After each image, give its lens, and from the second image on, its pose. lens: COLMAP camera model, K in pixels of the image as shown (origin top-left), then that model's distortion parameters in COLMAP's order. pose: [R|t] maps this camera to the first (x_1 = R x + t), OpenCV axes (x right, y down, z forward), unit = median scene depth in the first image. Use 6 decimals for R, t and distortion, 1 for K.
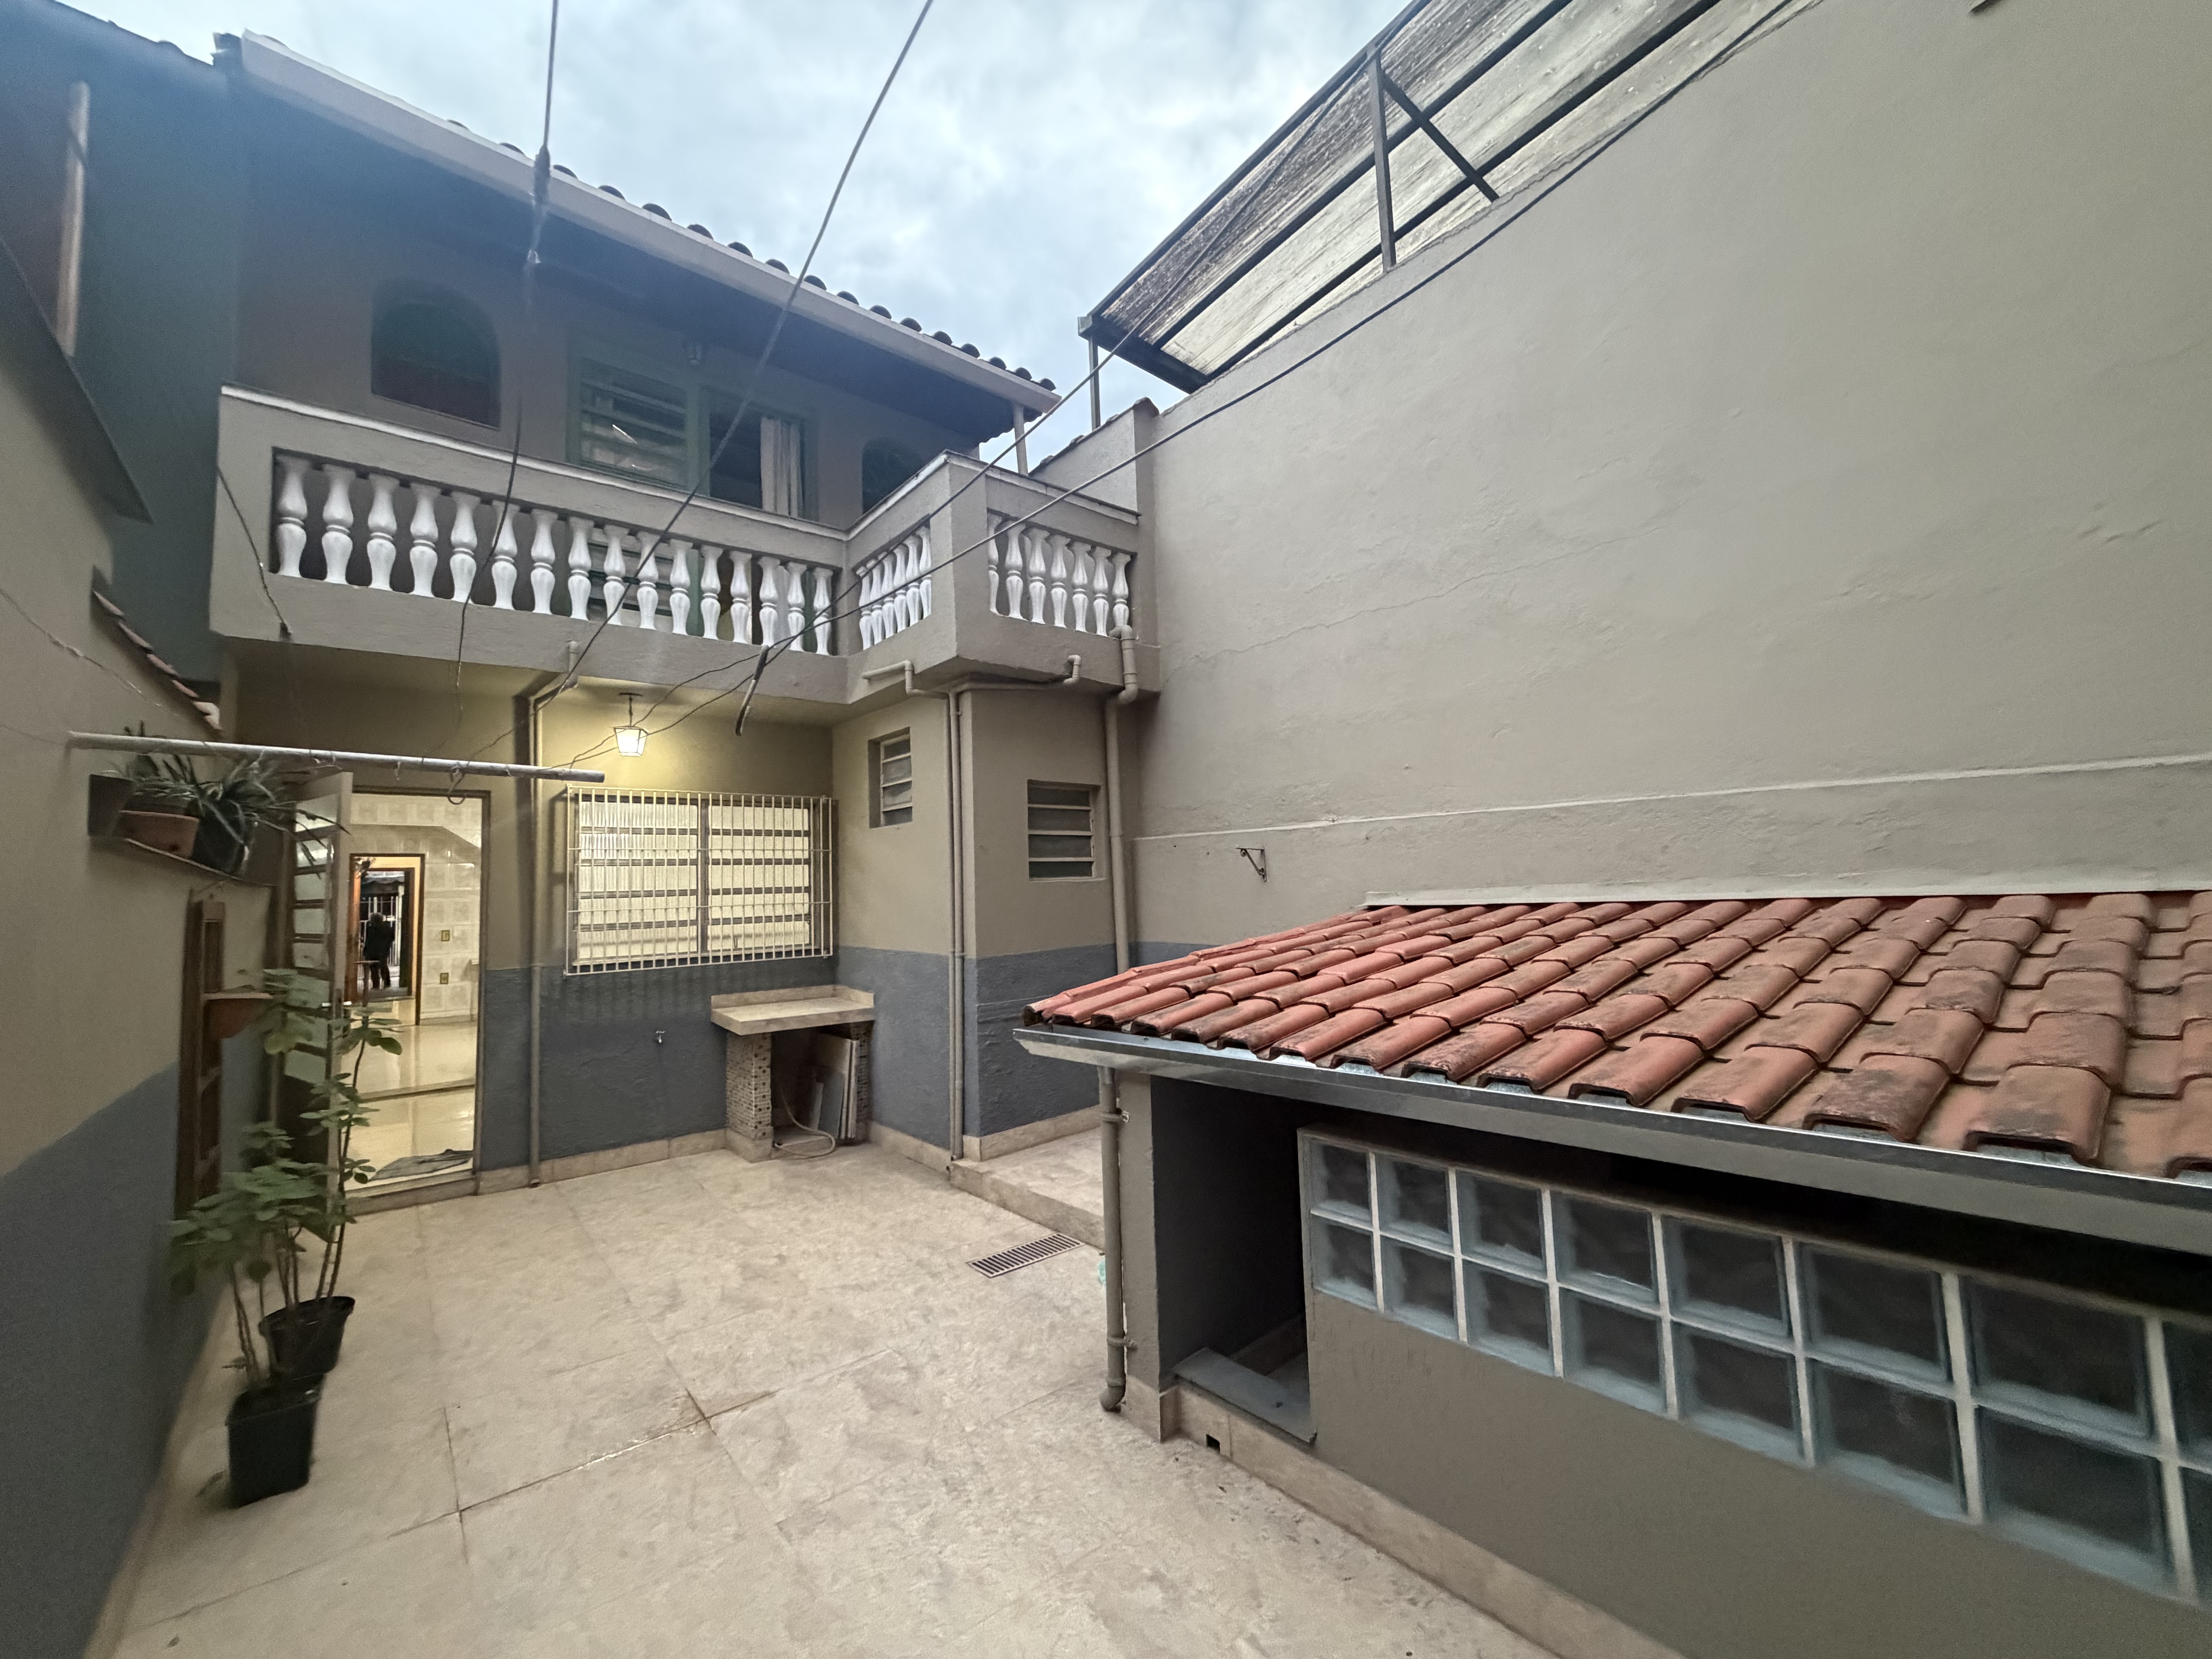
lens RADIAL K [[883.3, 0, 1106.5], [0, 883.3, 826.6], [0, 0, 1]] dist [0.000148, -0.000012]
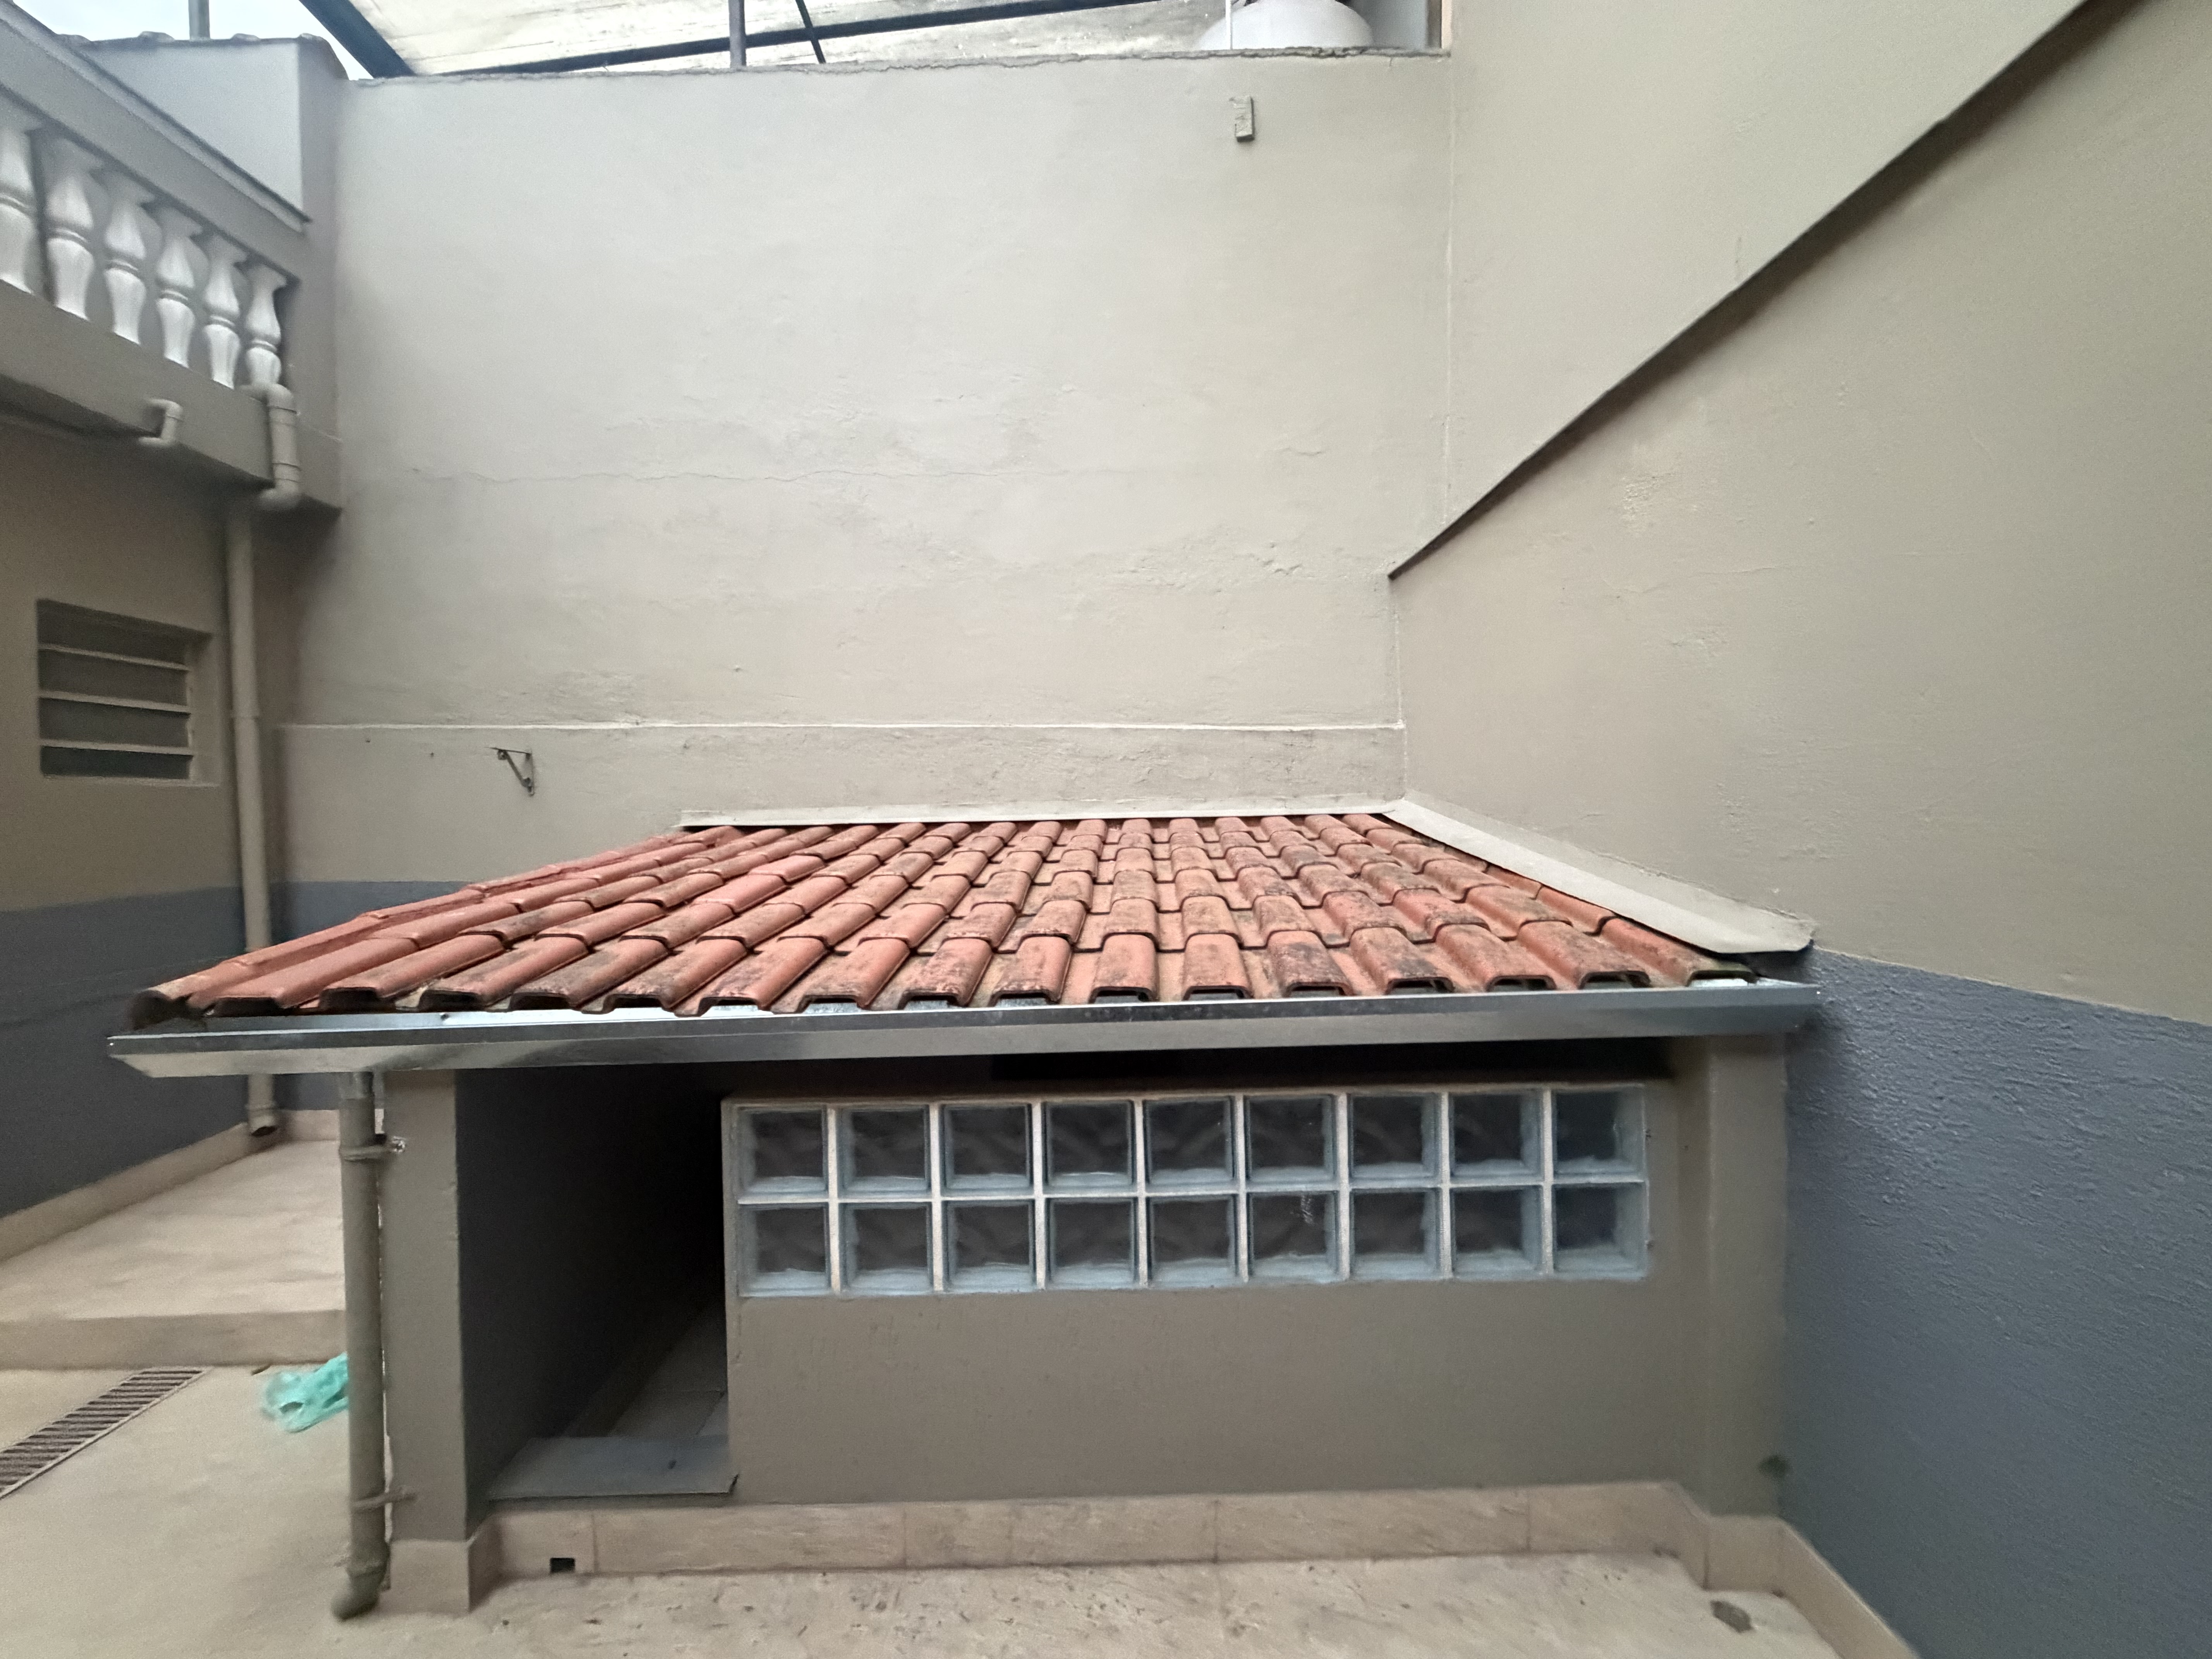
lens RADIAL K [[883.3, 0, 1106.3], [0, 883.3, 825.3], [0, 0, 1]] dist [0.000148, -0.000012]
pose [[0.657619, 0.012314, 0.753250, -0.079271], [-0.064042, 0.997161, 0.039610, 0.030478], [-0.750624, -0.074288, 0.656540, 0.150632]]
